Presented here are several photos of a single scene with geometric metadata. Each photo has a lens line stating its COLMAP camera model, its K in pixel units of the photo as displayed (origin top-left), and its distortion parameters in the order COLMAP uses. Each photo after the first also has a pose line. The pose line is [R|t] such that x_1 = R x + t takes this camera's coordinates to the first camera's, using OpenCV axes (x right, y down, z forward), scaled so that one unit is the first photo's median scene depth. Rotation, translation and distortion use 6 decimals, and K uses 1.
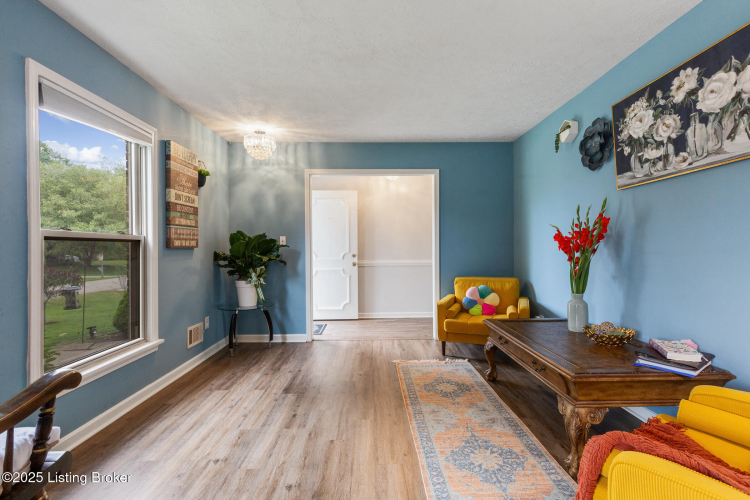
lens RADIAL K [[335.3, 0, 370.6], [0, 335.3, 246.6], [0, 0, 1]] dist [0.000652, 0.000135]
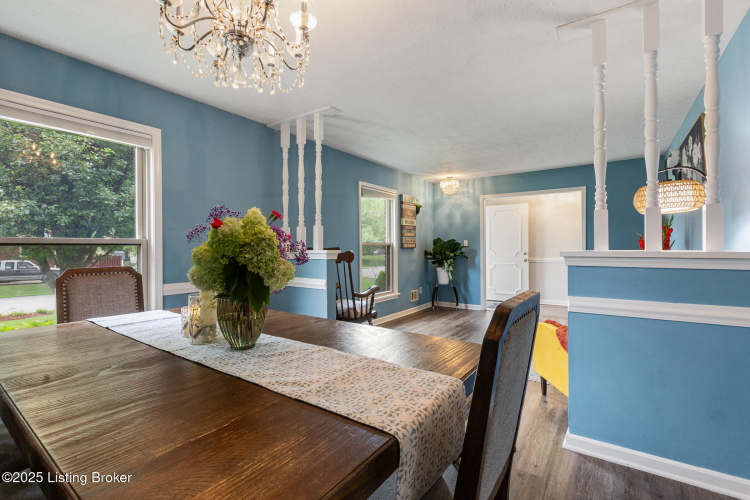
lens RADIAL K [[335.3, 0, 373.0], [0, 335.3, 248.2], [0, 0, 1]] dist [0.000652, 0.000135]
pose [[0.810882, 0.005639, -0.585182, 0.324764], [0.002155, 0.999918, 0.012622, -0.016733], [0.585205, -0.011496, 0.810804, -0.549536]]
